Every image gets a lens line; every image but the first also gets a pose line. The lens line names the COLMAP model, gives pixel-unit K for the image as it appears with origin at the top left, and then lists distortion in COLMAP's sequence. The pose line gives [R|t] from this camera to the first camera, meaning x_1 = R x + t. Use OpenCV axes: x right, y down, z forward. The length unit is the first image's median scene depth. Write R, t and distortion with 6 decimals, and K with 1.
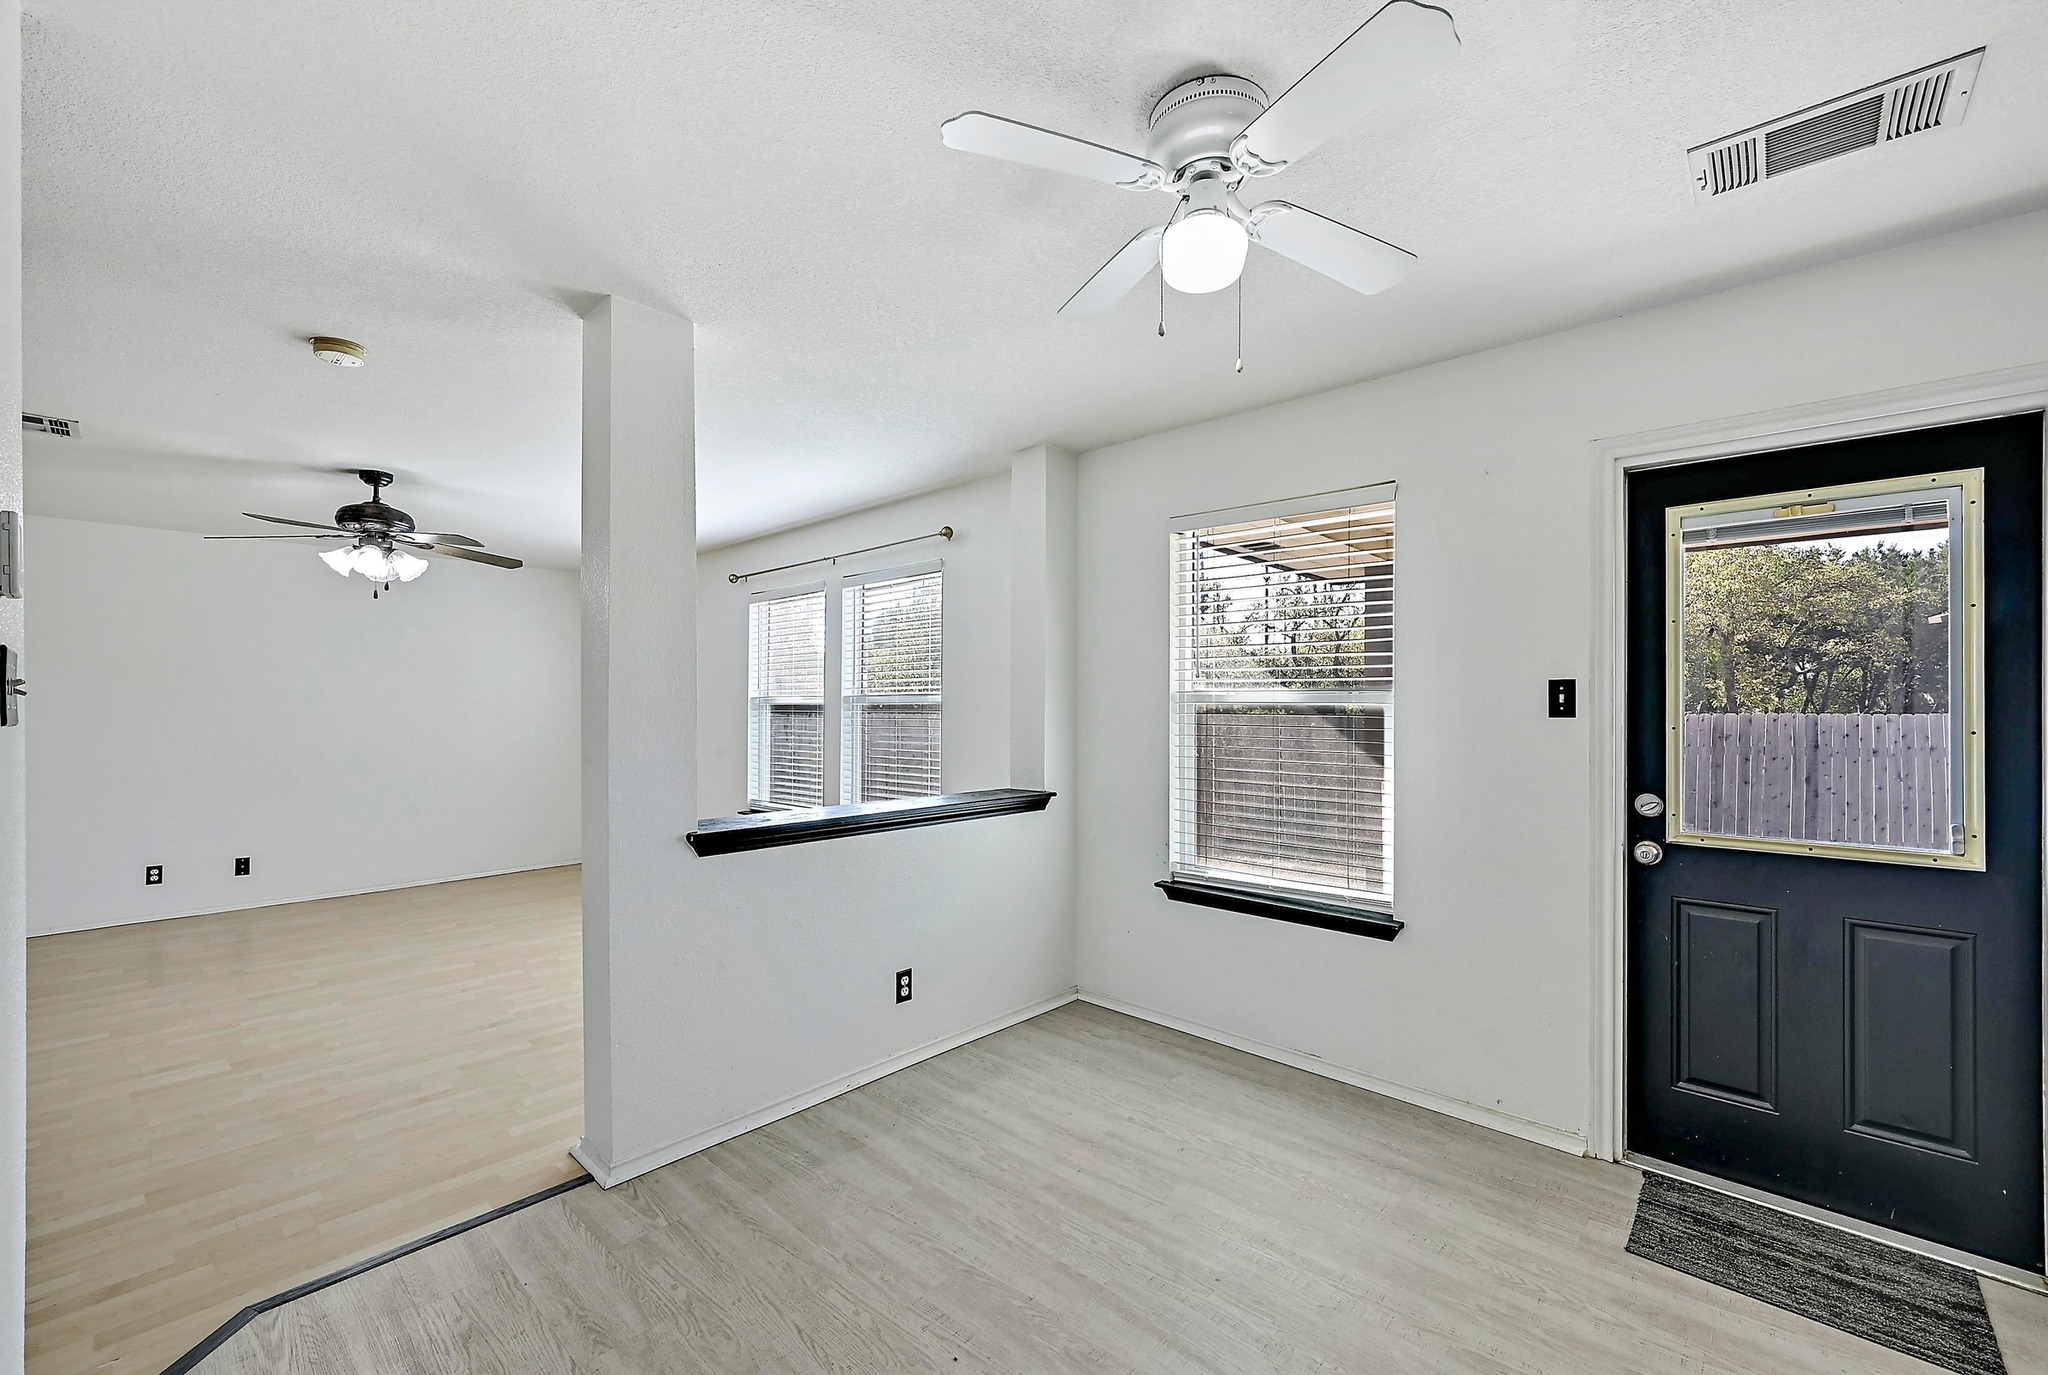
lens RADIAL K [[819.3, 0, 1014.2], [0, 819.3, 706.2], [0, 0, 1]] dist [-0.003023, 0.001200]
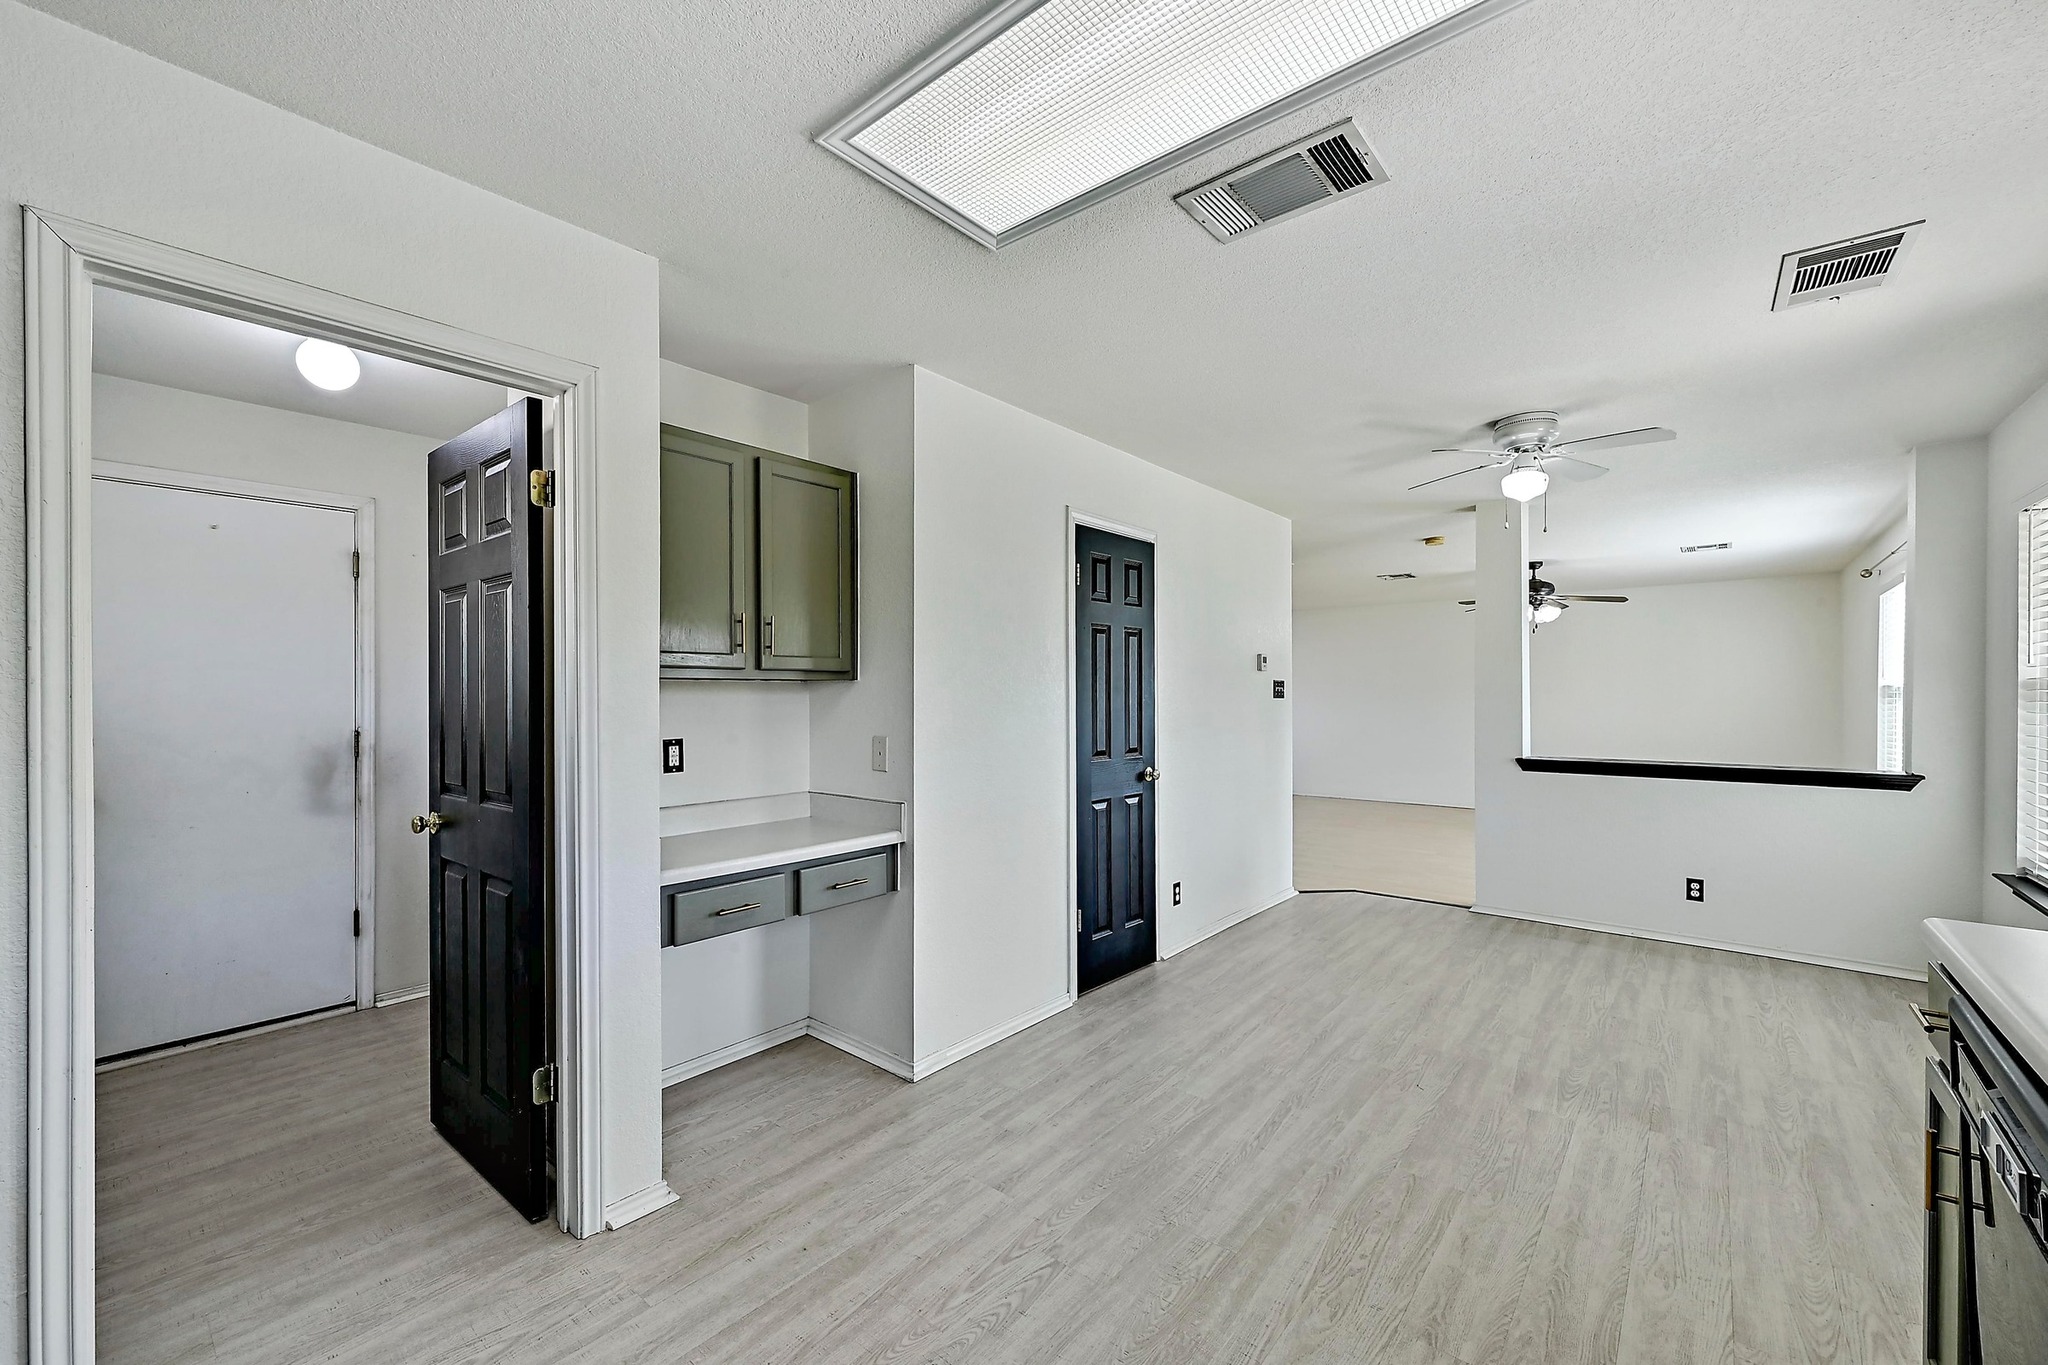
lens RADIAL K [[819.3, 0, 1033.0], [0, 819.3, 690.4], [0, 0, 1]] dist [-0.003023, 0.001200]
pose [[0.046833, -0.006742, -0.998880, 1.503840], [0.003791, 0.999971, -0.006572, -0.000013], [0.998896, -0.003479, 0.046857, -0.260033]]
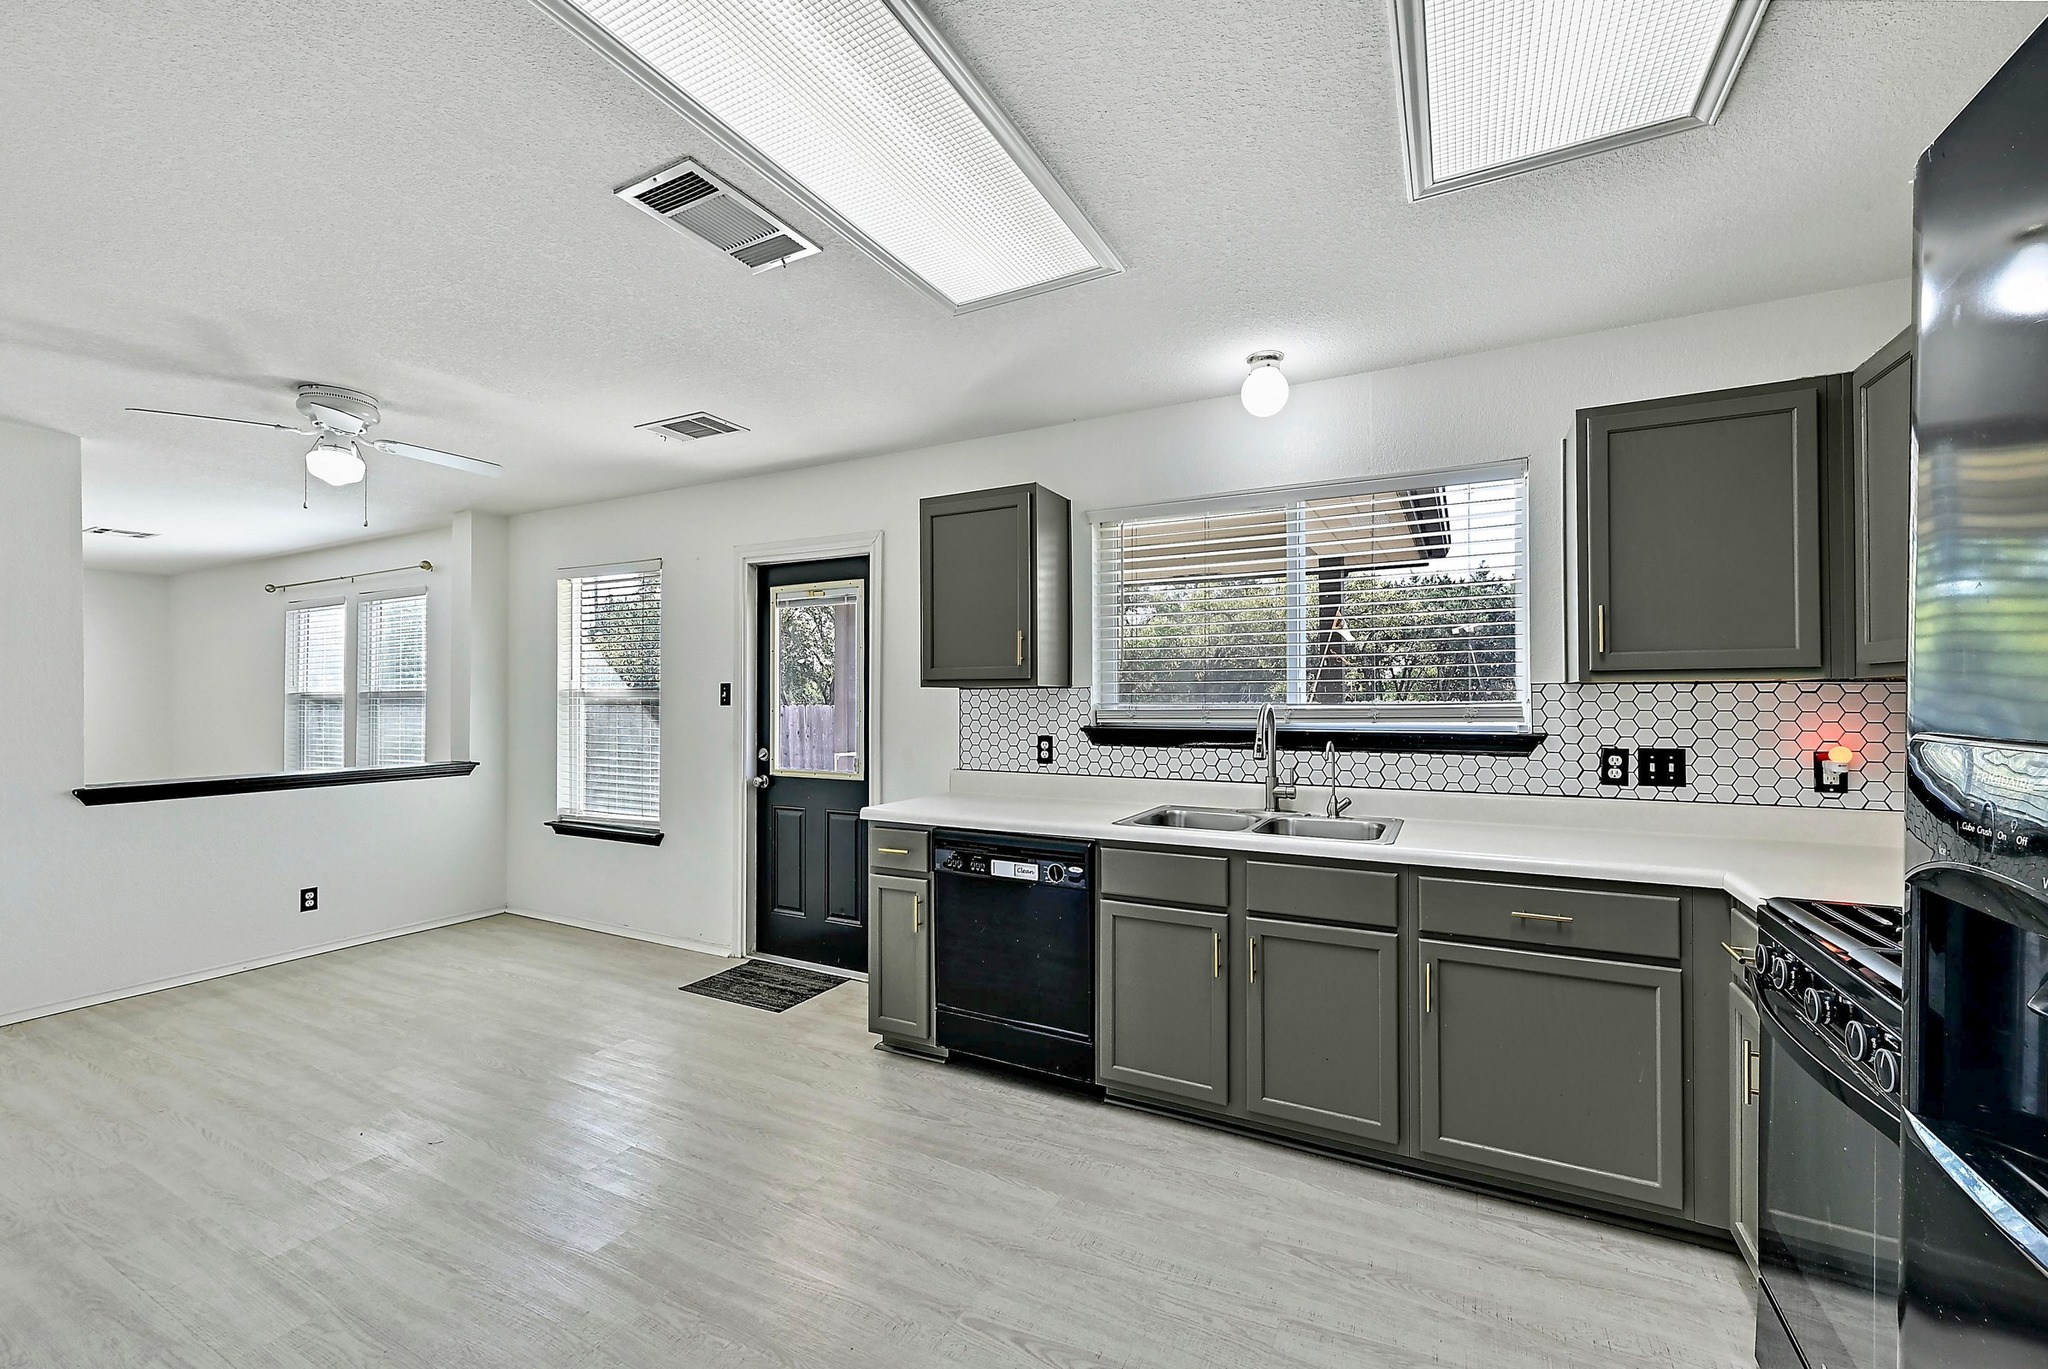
lens RADIAL K [[819.3, 0, 1031.1], [0, 819.3, 693.1], [0, 0, 1]] dist [-0.003023, 0.001200]
pose [[0.963914, -0.004793, 0.266169, 0.839397], [0.005978, 0.999976, -0.003639, -0.001624], [-0.266145, 0.005099, 0.963919, -0.839063]]
